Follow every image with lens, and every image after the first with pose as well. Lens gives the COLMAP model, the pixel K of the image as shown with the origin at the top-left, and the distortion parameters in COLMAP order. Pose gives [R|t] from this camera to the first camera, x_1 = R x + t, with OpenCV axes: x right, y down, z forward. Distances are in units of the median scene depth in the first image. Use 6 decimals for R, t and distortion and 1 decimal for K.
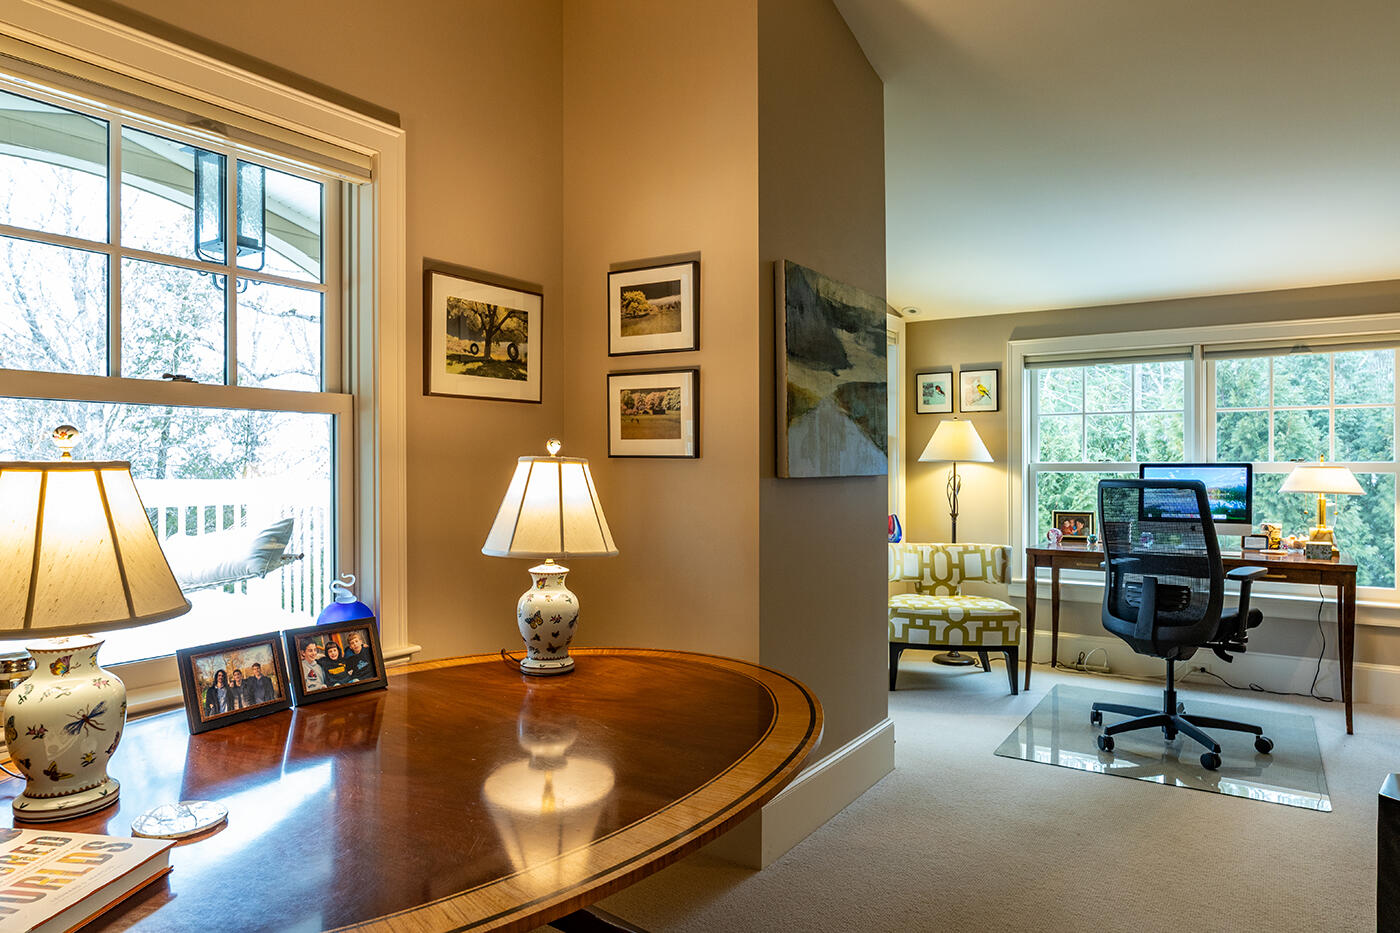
lens RADIAL K [[905.1, 0, 700.0], [0, 905.1, 466.5], [0, 0, 1]] dist [-0.003017, 0.000615]
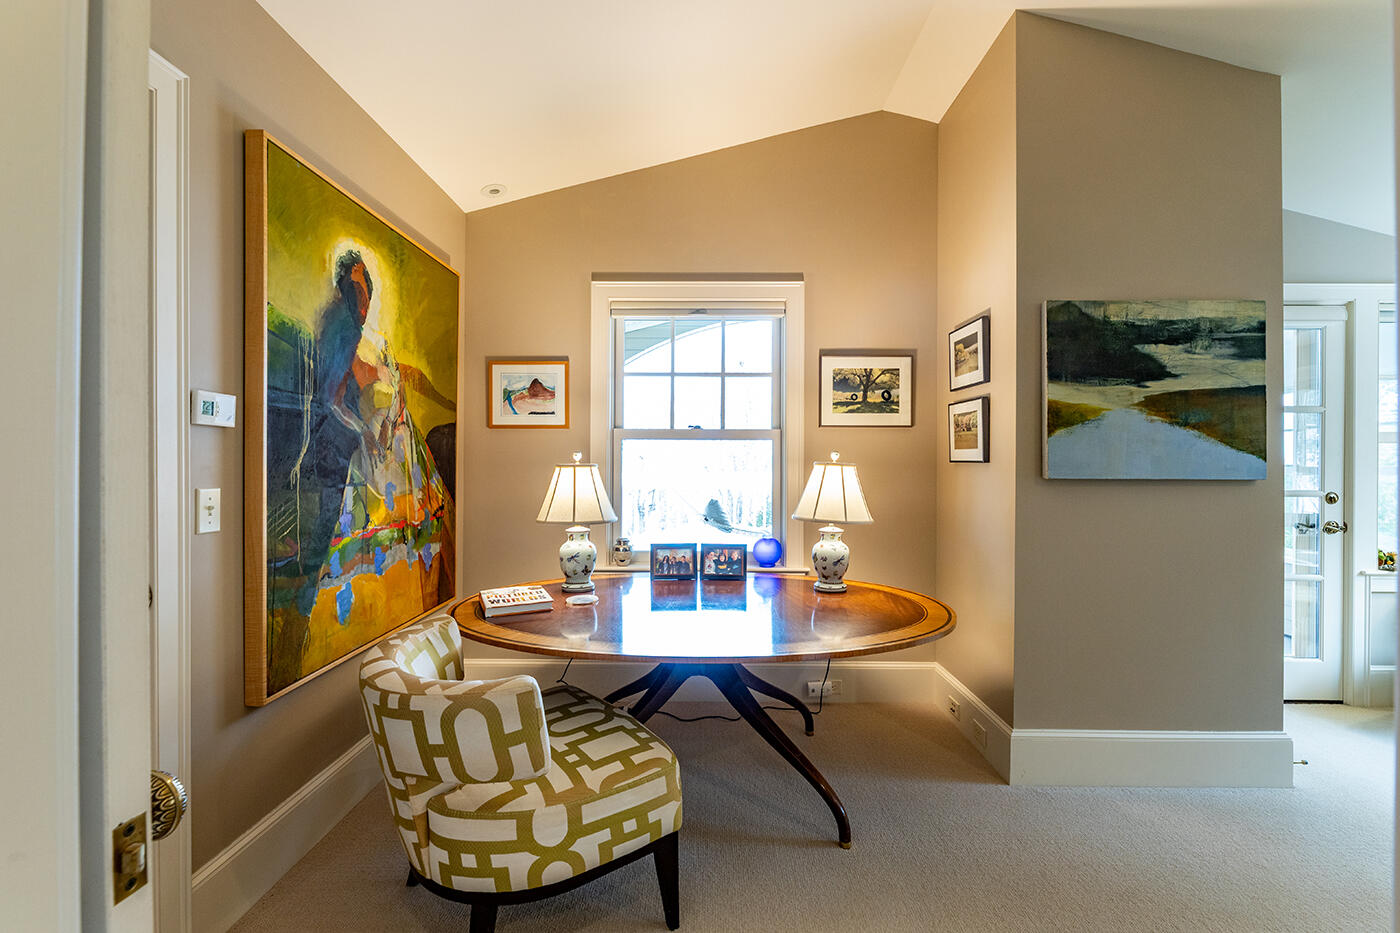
lens RADIAL K [[606.7, 0, 700.0], [0, 606.7, 466.5], [0, 0, 1]] dist [0.000518, 0.000084]
pose [[0.534175, 0.004319, -0.845363, 0.566215], [-0.004559, 0.999987, 0.002229, -0.003725], [0.845361, 0.002663, 0.534188, 0.171201]]
